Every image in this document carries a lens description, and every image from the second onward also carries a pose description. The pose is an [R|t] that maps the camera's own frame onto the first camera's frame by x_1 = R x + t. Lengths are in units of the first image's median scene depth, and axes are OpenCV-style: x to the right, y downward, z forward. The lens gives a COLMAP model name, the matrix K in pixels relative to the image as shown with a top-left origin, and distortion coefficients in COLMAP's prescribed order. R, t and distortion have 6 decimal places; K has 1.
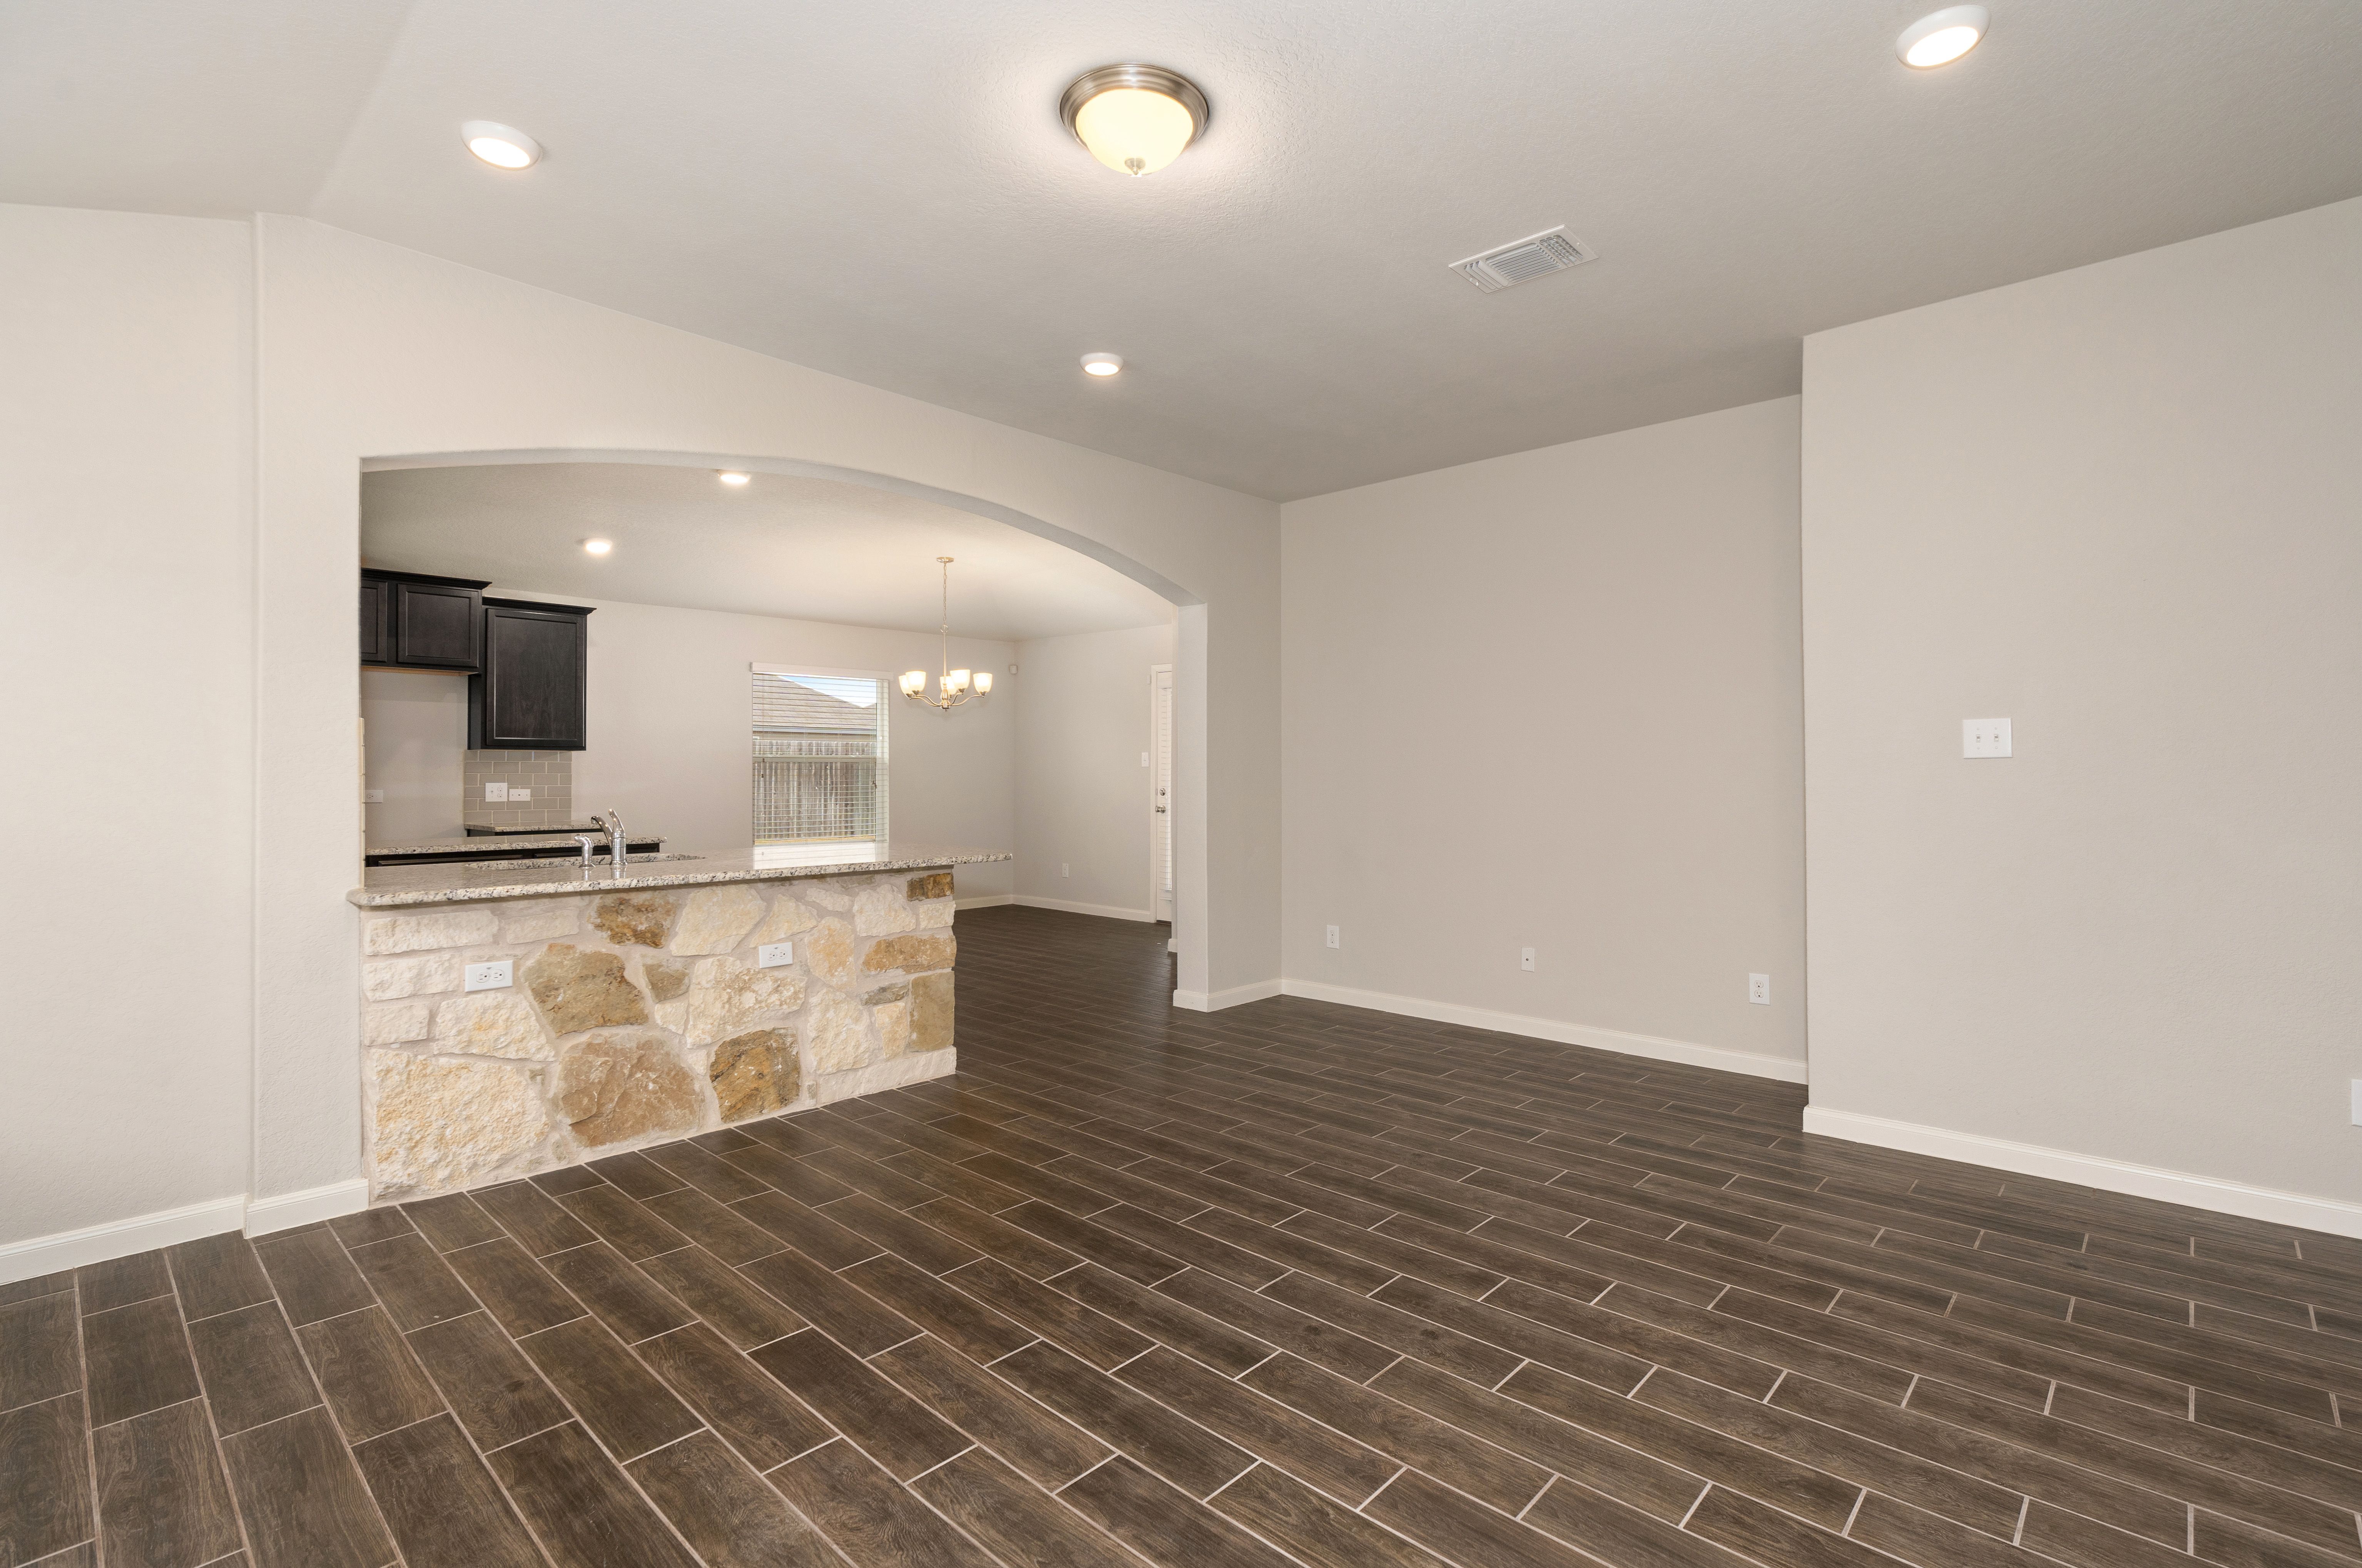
lens RADIAL K [[1070.8, 0, 1181.3], [0, 1070.8, 770.1], [0, 0, 1]] dist [-0.005150, 0.002280]
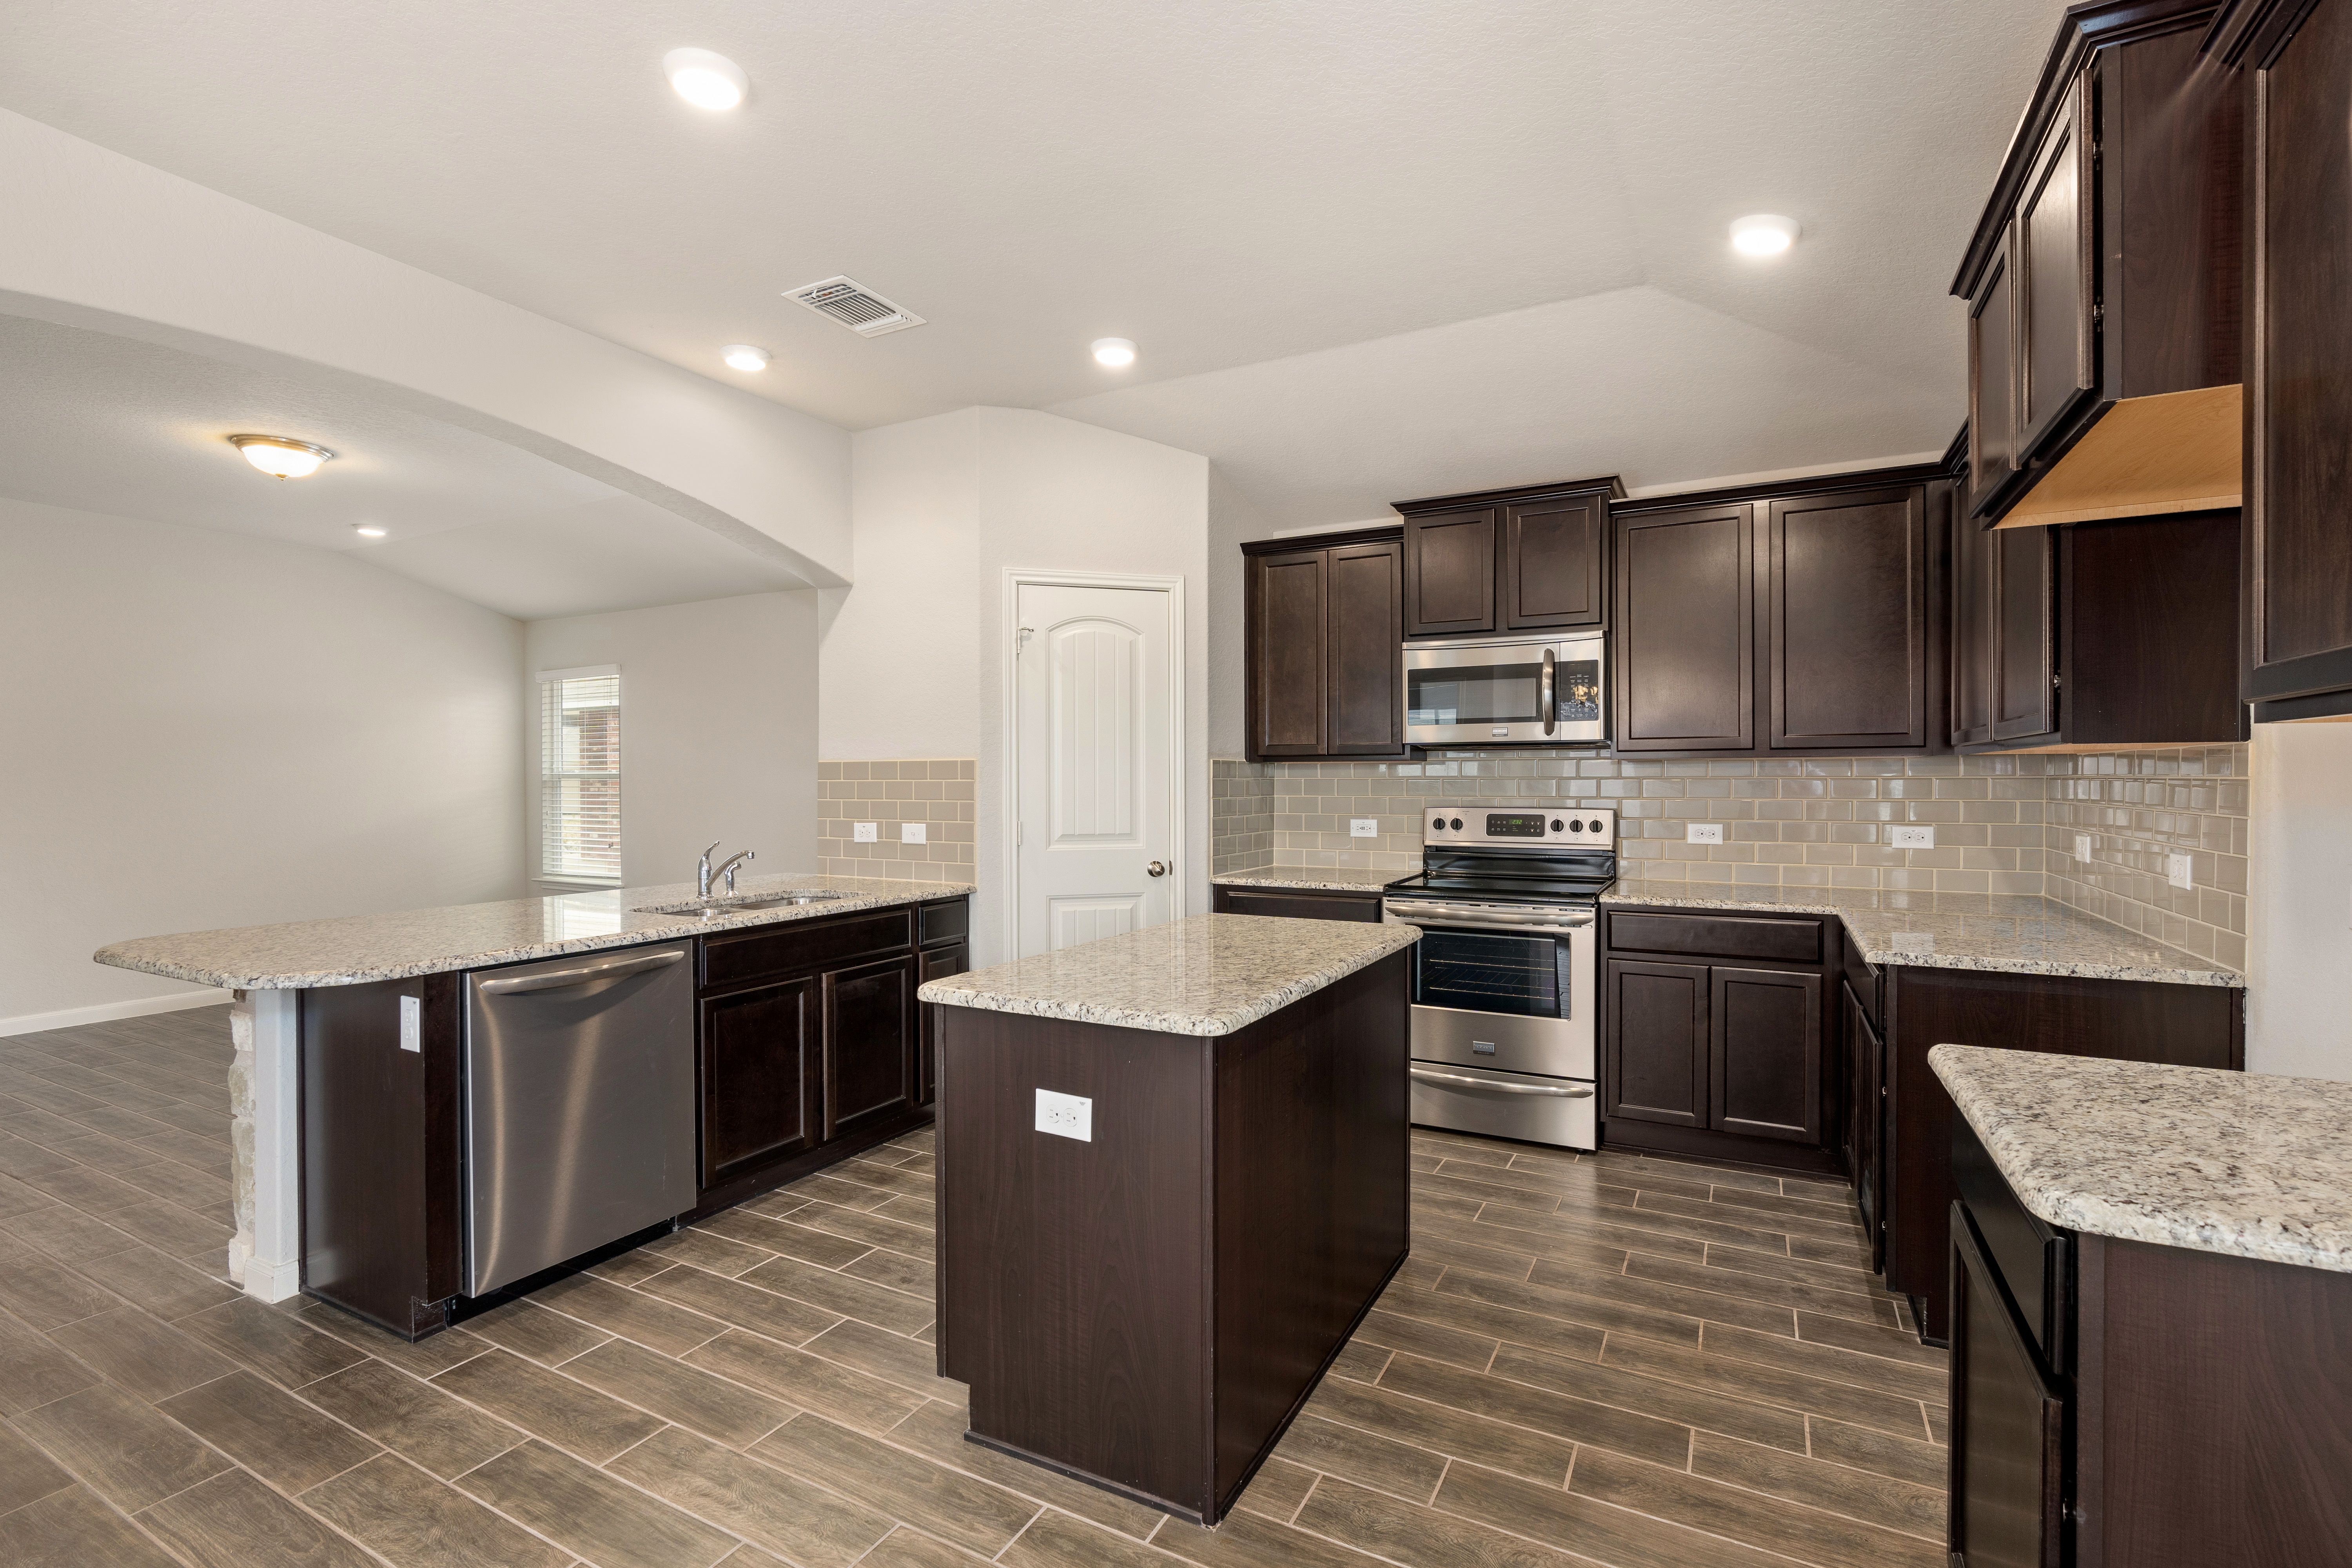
lens RADIAL K [[1066.4, 0, 1179.9], [0, 1066.4, 788.4], [0, 0, 1]] dist [-0.005150, 0.002280]
pose [[-0.966596, 0.006596, -0.256220, -0.828317], [0.004634, 0.999955, 0.008261, -0.020142], [0.256263, 0.006798, -0.966583, 2.425645]]
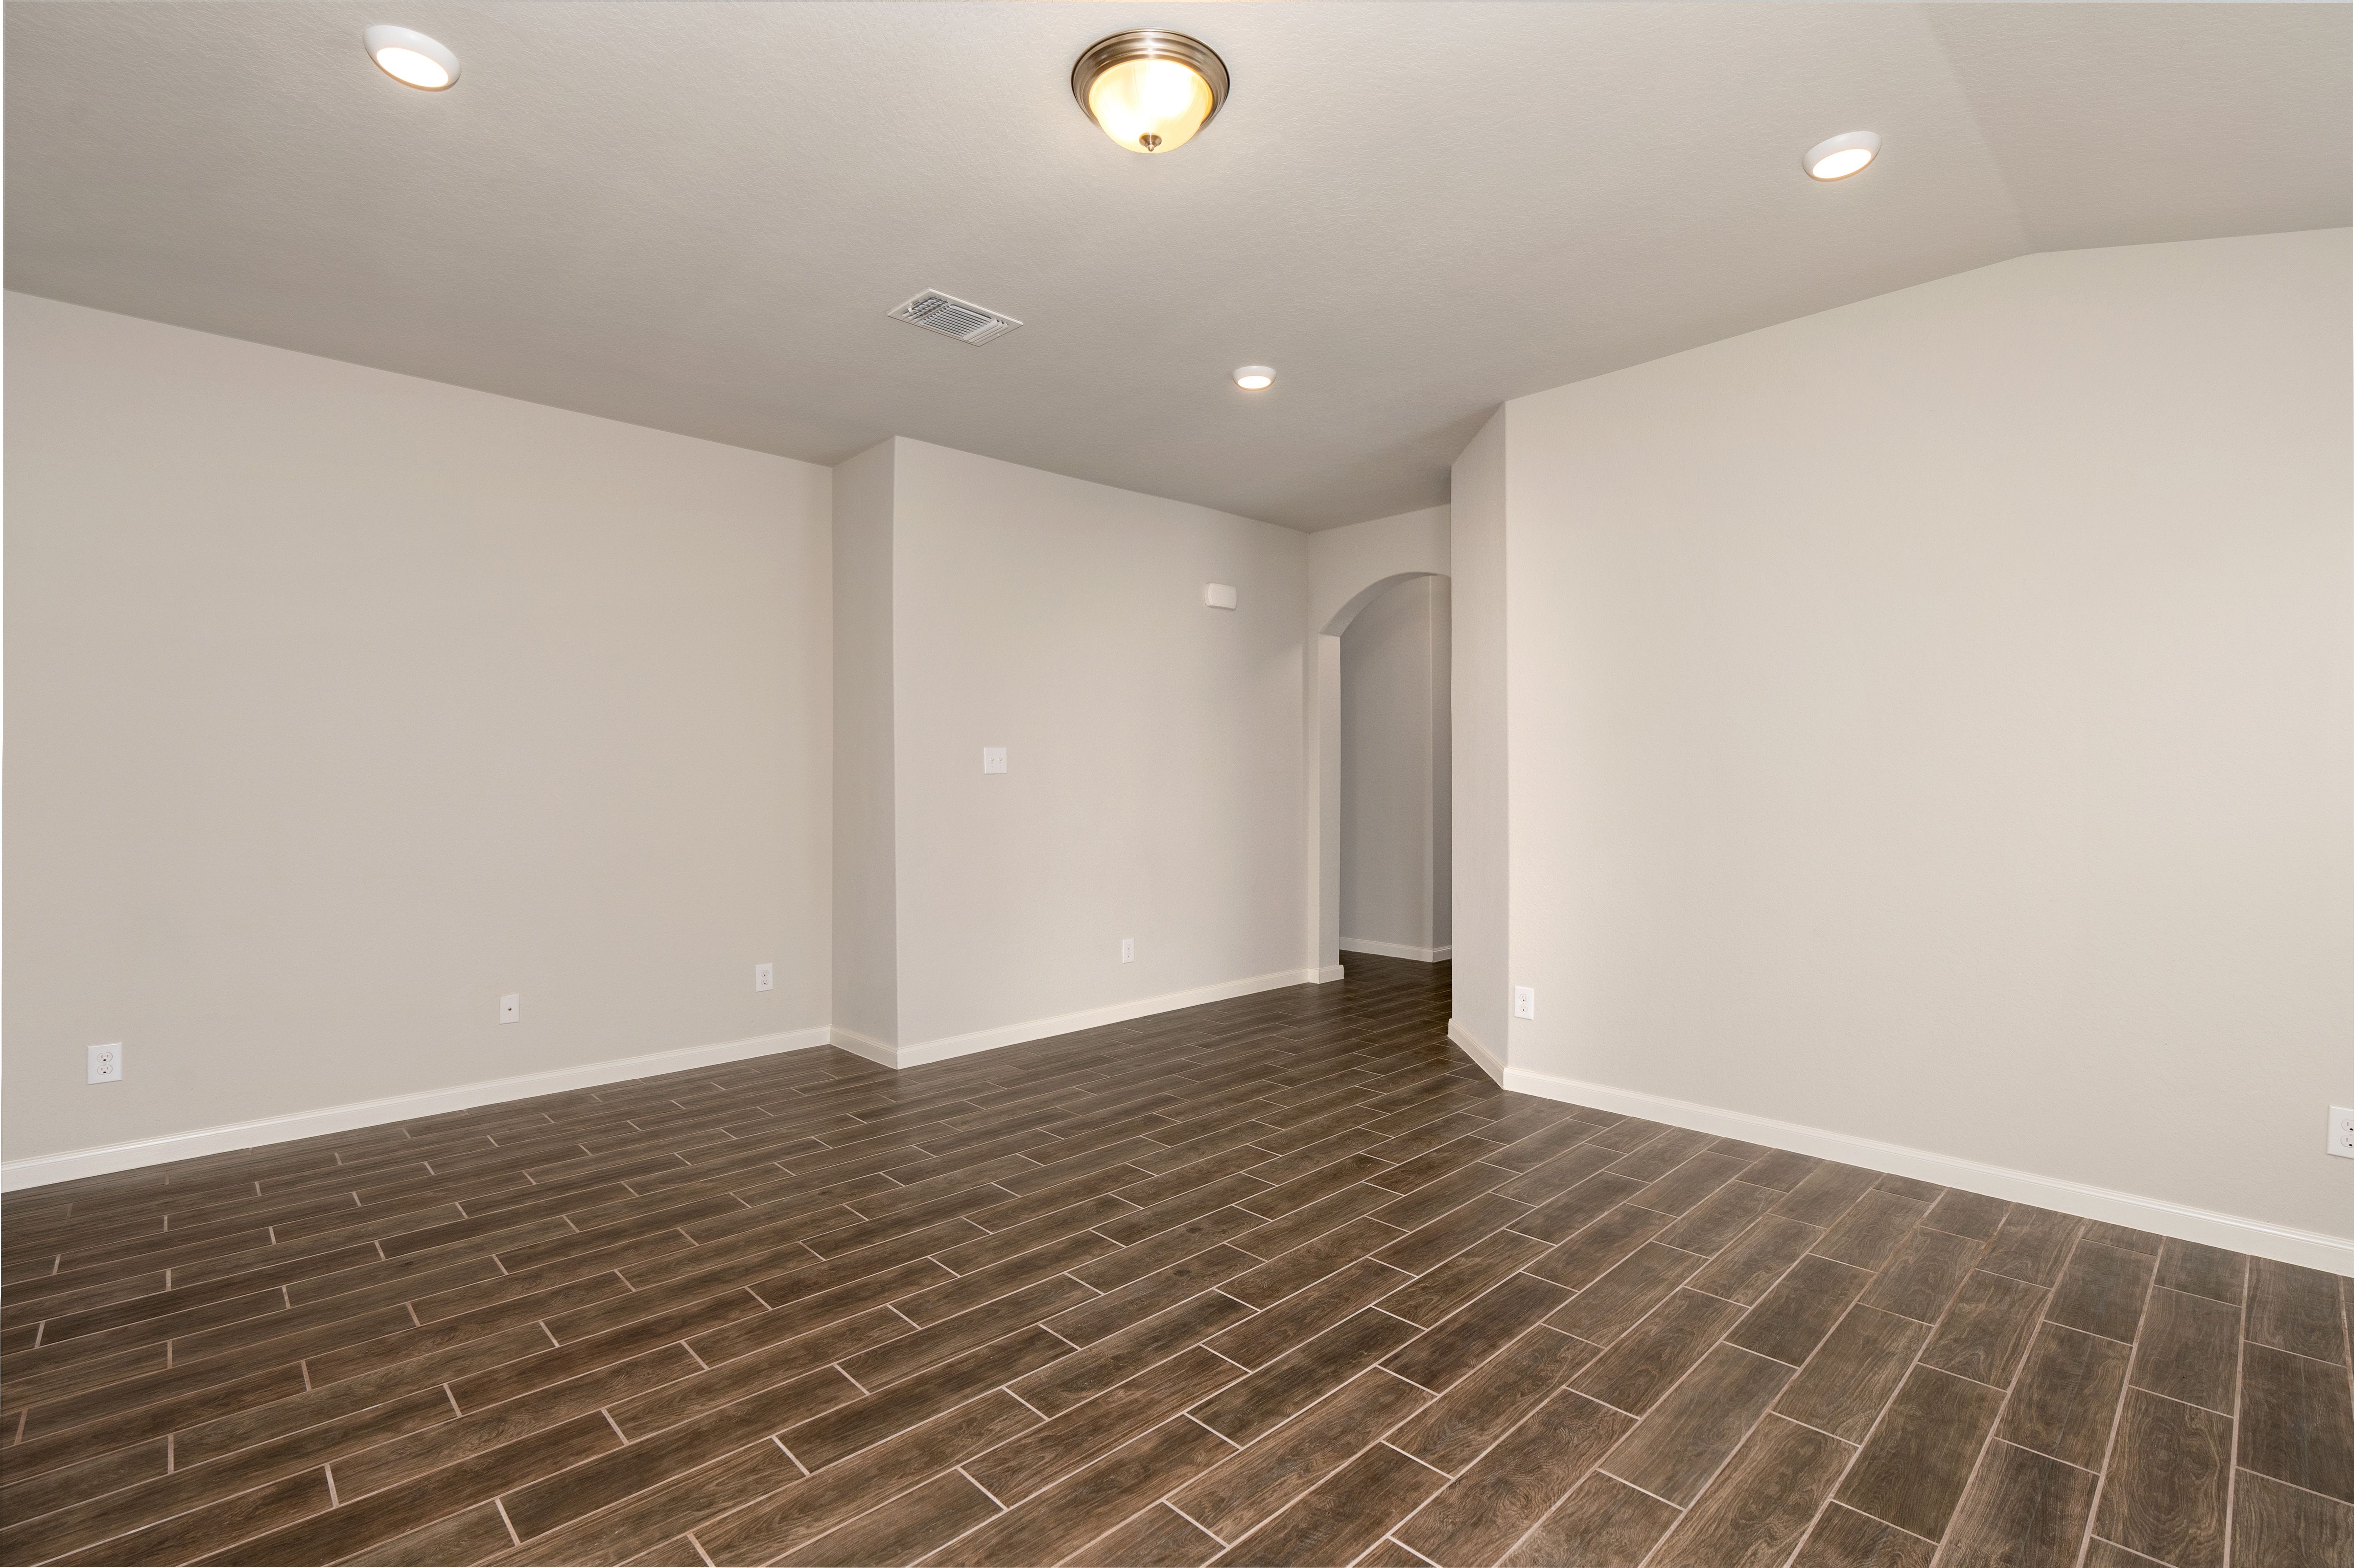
lens RADIAL K [[1067.2, 0, 1172.8], [0, 1067.2, 783.4], [0, 0, 1]] dist [-0.005150, 0.002280]
pose [[0.059021, 0.001922, 0.998255, -0.738118], [-0.001850, 0.999997, -0.001816, 0.004996], [-0.998255, -0.001740, 0.059024, 0.692095]]
